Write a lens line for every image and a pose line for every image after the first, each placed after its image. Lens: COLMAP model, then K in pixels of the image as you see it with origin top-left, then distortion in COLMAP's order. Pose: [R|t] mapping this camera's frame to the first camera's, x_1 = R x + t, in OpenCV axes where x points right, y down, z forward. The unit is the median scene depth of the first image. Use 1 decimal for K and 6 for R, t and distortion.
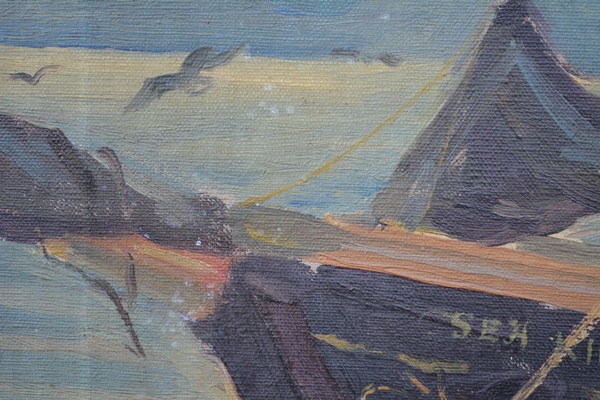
lens RADIAL K [[1364.7, 0, 299.8], [0, 1364.7, 199.0], [0, 0, 1]] dist [0.081873, 0.000000]
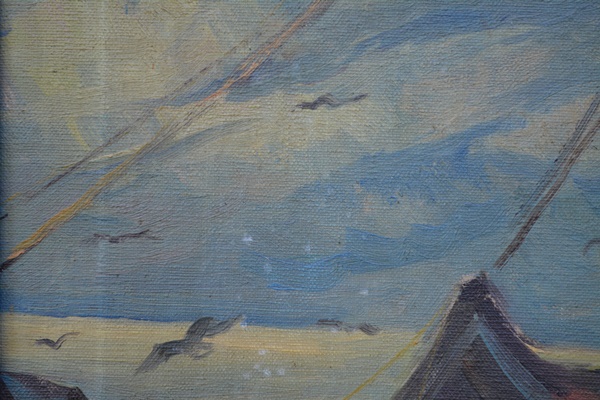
lens RADIAL K [[1364.7, 0, 300.2], [0, 1364.7, 200.0], [0, 0, 1]] dist [0.081873, 0.000000]
pose [[0.999875, 0.008763, 0.013171, -0.007455], [-0.005841, 0.978242, -0.207385, 0.029952], [-0.014702, 0.207282, 0.978171, -0.141745]]
